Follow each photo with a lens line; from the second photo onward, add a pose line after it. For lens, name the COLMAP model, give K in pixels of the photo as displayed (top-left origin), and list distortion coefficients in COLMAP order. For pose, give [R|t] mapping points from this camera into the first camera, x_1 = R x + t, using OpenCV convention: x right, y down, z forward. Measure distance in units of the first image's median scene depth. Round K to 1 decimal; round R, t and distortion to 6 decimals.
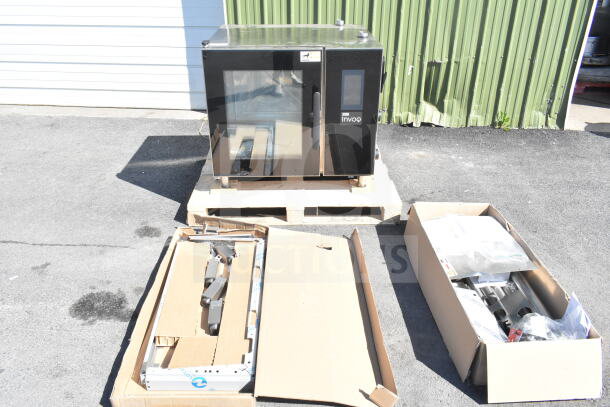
lens RADIAL K [[462.9, 0, 303.8], [0, 462.9, 202.7], [0, 0, 1]] dist [-0.015119, 0.001003]
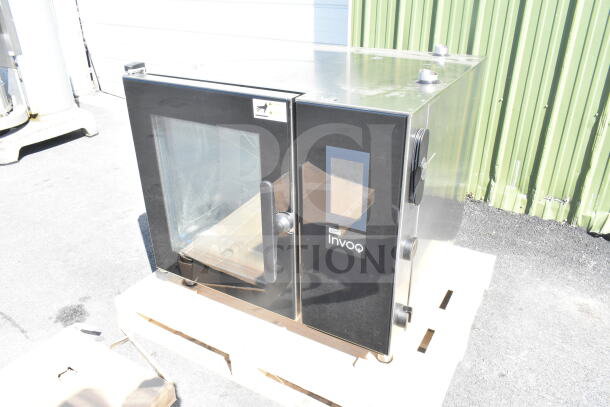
lens RADIAL K [[462.9, 0, 307.2], [0, 462.9, 200.8], [0, 0, 1]] dist [-0.015119, 0.001003]
pose [[0.853931, 0.221135, -0.471063, 0.181373], [-0.240156, 0.970523, 0.020253, -0.140626], [0.461657, 0.095834, 0.881867, 0.340629]]
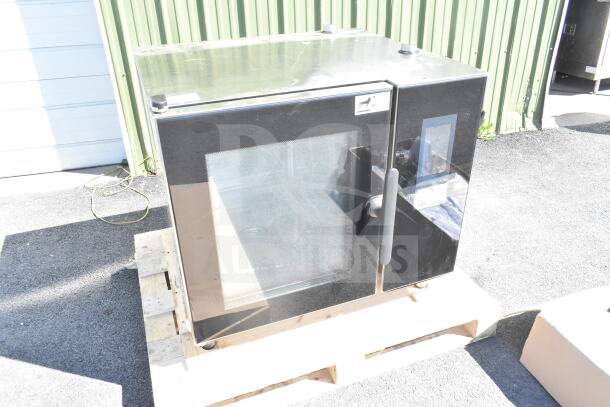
lens RADIAL K [[462.9, 0, 301.7], [0, 462.9, 203.3], [0, 0, 1]] dist [-0.015119, 0.001003]
pose [[0.943185, -0.181000, 0.278640, -0.131147], [0.176776, 0.983420, 0.040434, -0.141225], [-0.281339, 0.011121, 0.959544, 0.309128]]
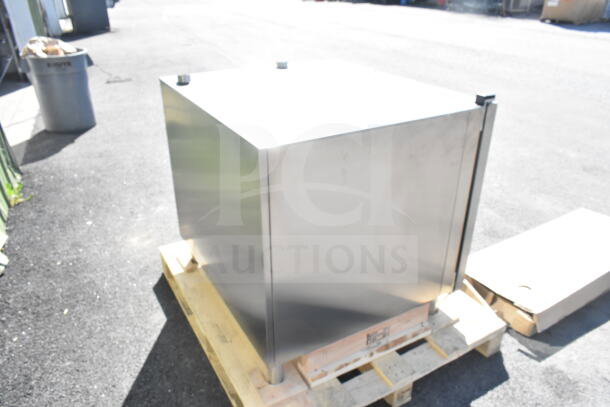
lens RADIAL K [[462.9, 0, 303.9], [0, 462.9, 203.1], [0, 0, 1]] dist [-0.015119, 0.001003]
pose [[-0.479967, -0.391443, 0.785114, -0.374048], [0.419383, 0.683674, 0.597250, -0.422069], [-0.770551, 0.615924, -0.163976, 0.805720]]
